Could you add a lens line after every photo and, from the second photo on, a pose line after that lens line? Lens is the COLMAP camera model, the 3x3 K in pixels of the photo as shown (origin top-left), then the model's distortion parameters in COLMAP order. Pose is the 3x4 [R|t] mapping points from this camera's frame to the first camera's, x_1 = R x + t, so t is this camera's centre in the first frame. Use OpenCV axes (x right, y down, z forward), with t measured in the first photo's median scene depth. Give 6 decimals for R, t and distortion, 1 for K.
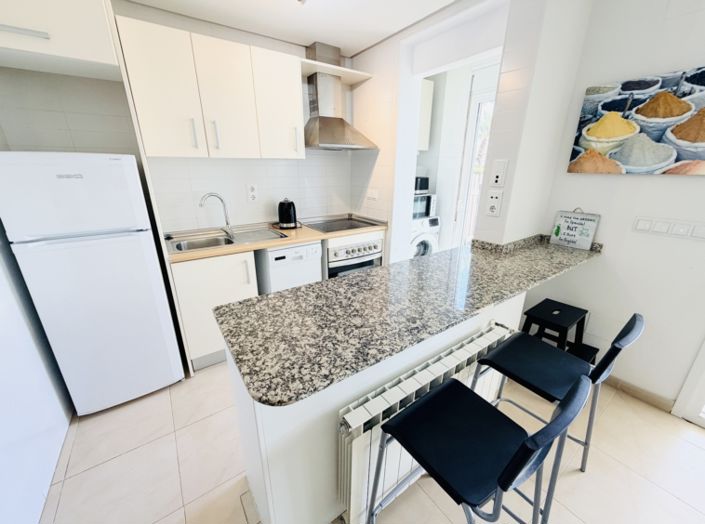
lens RADIAL K [[276.6, 0, 352.7], [0, 276.6, 261.8], [0, 0, 1]] dist [-0.007221, -0.001017]
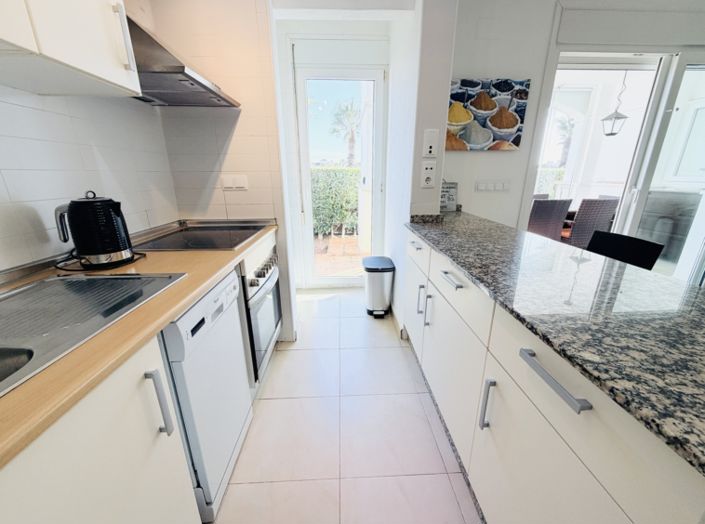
lens RADIAL K [[276.6, 0, 353.0], [0, 276.6, 262.2], [0, 0, 1]] dist [-0.007221, -0.001017]
pose [[0.547465, -0.258873, 0.795780, -0.574228], [0.275072, 0.953775, 0.121032, -0.118159], [-0.790327, 0.152636, 0.593368, 0.747073]]
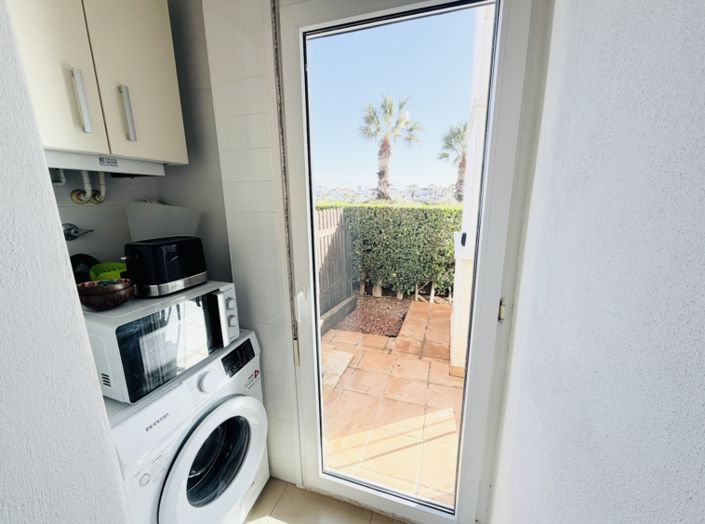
lens RADIAL K [[276.6, 0, 354.1], [0, 276.6, 263.0], [0, 0, 1]] dist [-0.007221, -0.001017]
pose [[0.811704, -0.141903, 0.566569, 0.468419], [0.200629, 0.978754, -0.042295, -0.445489], [-0.548529, 0.148002, 0.822928, 1.242098]]
